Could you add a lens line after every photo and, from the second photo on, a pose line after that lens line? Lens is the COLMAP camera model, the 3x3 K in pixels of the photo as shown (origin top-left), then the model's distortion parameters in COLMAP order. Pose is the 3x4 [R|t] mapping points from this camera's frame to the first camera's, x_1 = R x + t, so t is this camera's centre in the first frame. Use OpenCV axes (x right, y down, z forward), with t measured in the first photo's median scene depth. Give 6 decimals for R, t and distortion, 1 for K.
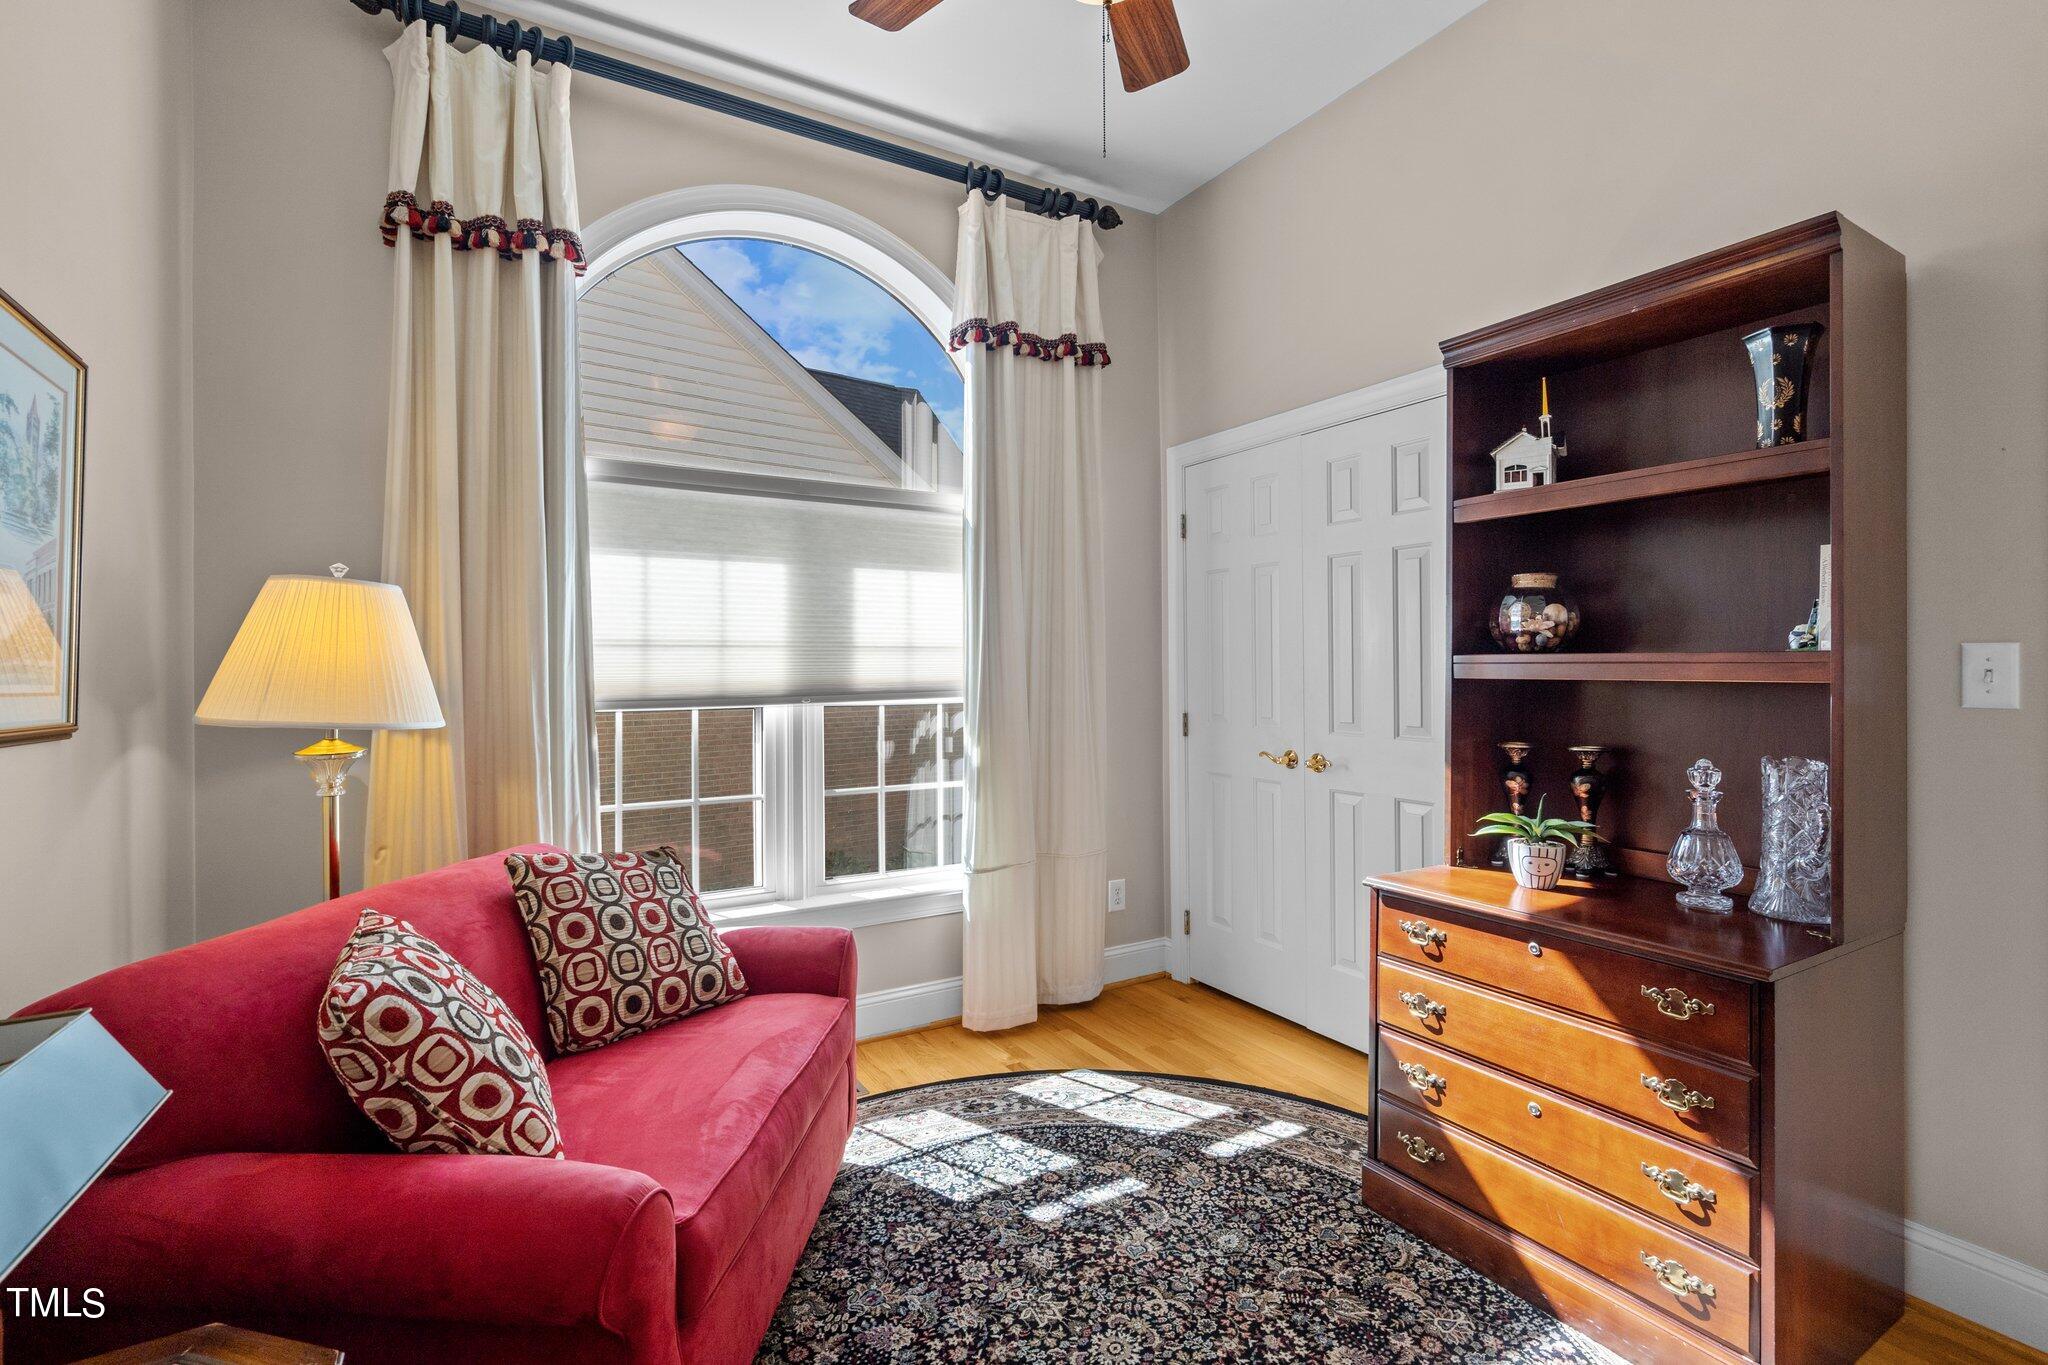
lens RADIAL K [[940.9, 0, 1022.1], [0, 940.9, 658.1], [0, 0, 1]] dist [0.001309, 0.000571]
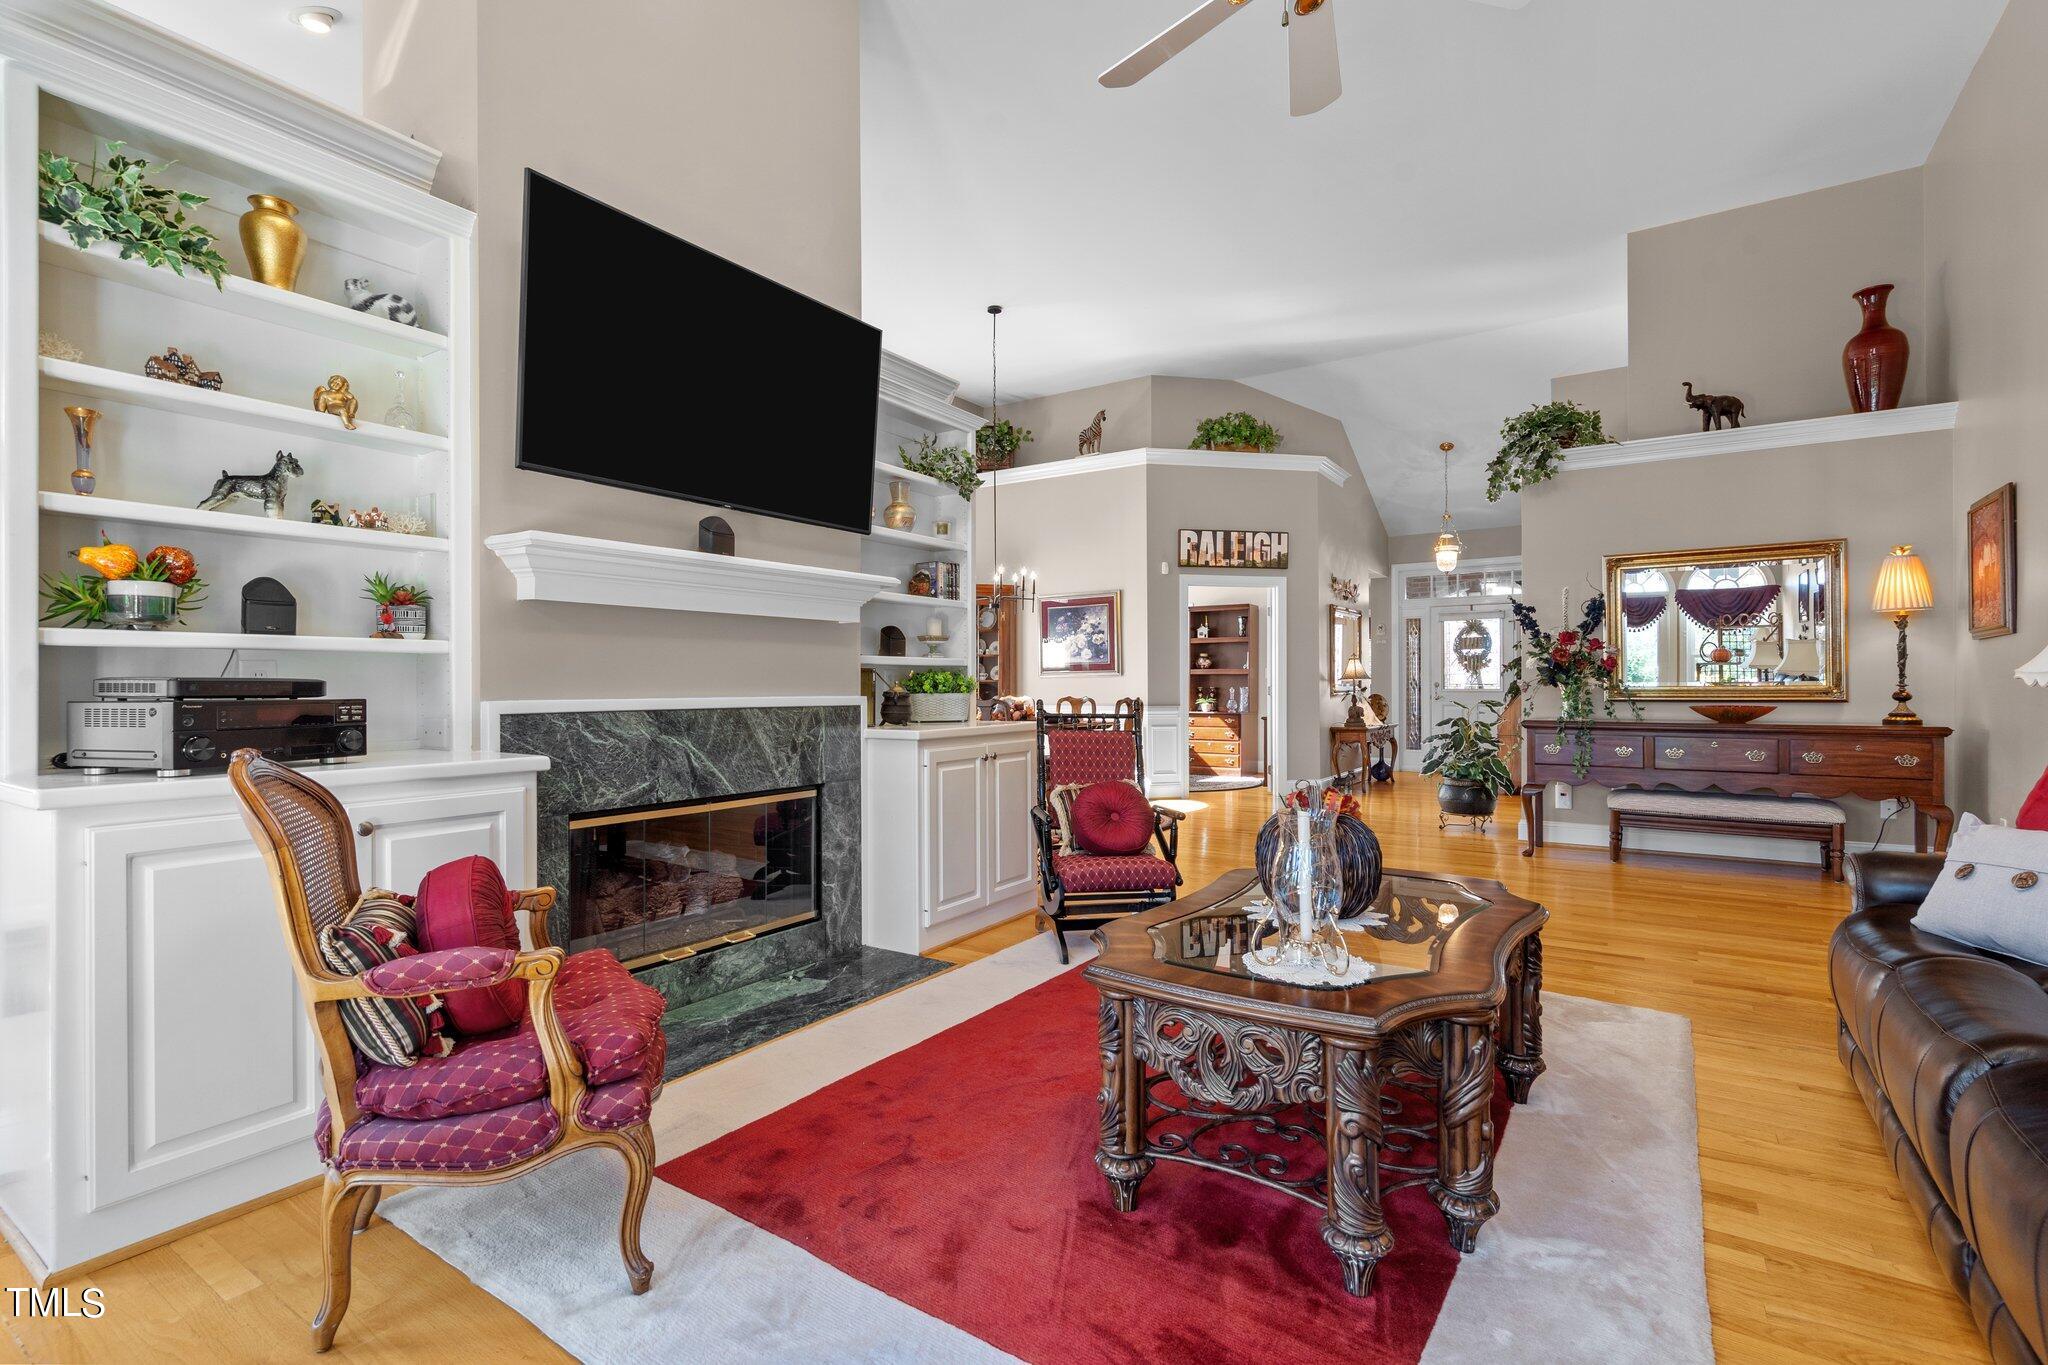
lens RADIAL K [[933.9, 0, 1019.5], [0, 933.9, 677.3], [0, 0, 1]] dist [0.001012, 0.001534]
pose [[0.903291, 0.001674, 0.429025, -2.601280], [-0.002262, 0.999997, 0.000862, 0.037606], [-0.429022, -0.001749, 0.903292, -3.233335]]
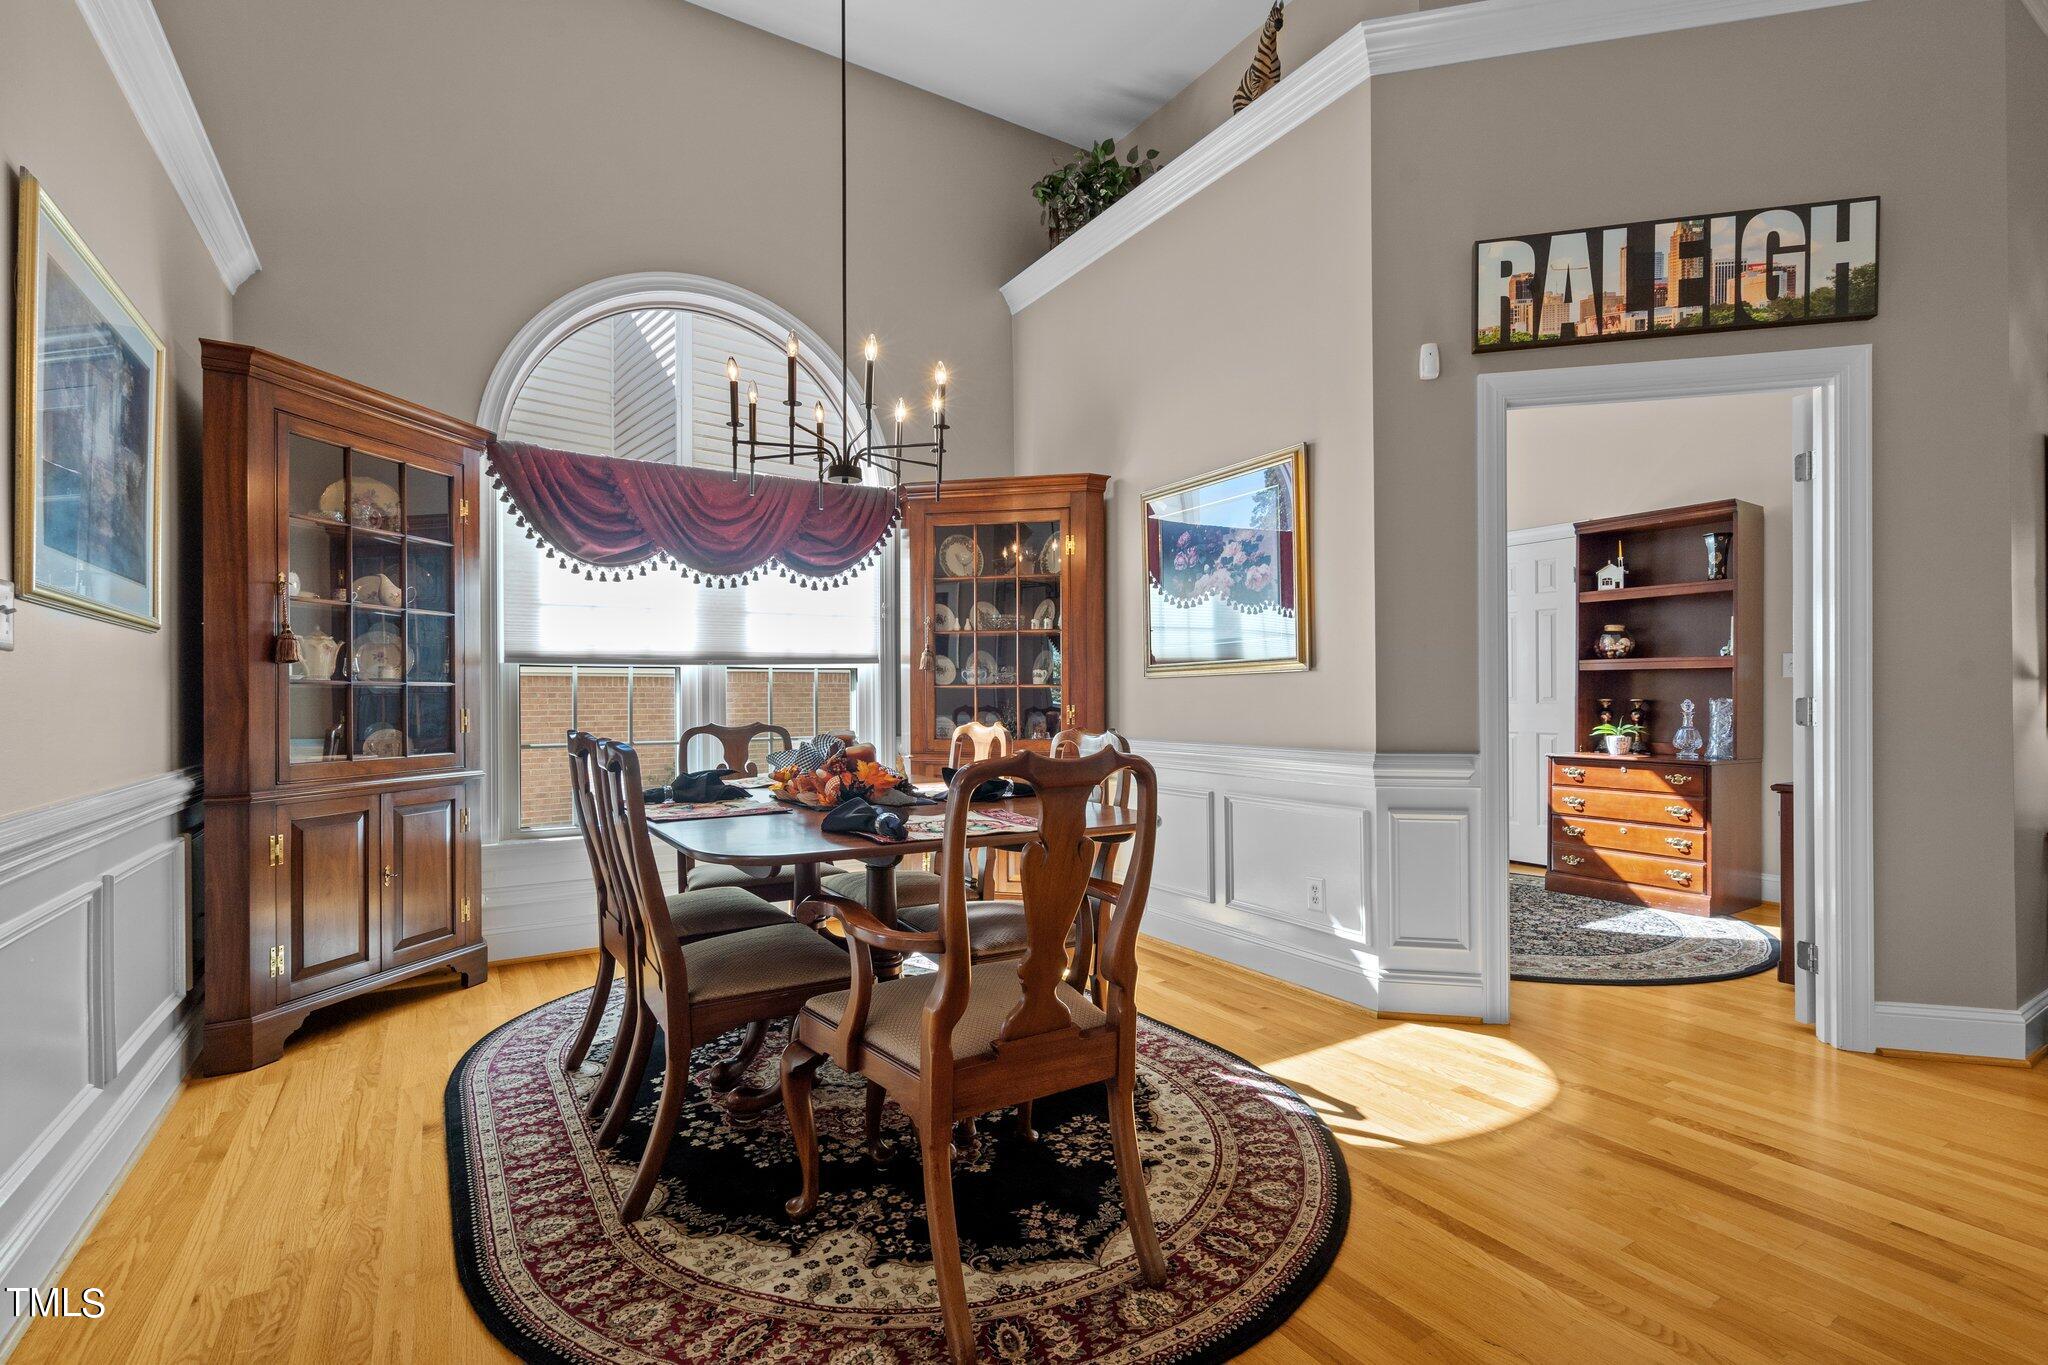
lens RADIAL K [[933.3, 0, 1020.5], [0, 933.3, 694.0], [0, 0, 1]] dist [-0.000481, 0.000294]
pose [[0.999864, -0.003113, 0.016202, -0.976735], [0.002980, 0.999962, 0.008221, 0.058428], [-0.016227, -0.008171, 0.999835, -1.301799]]
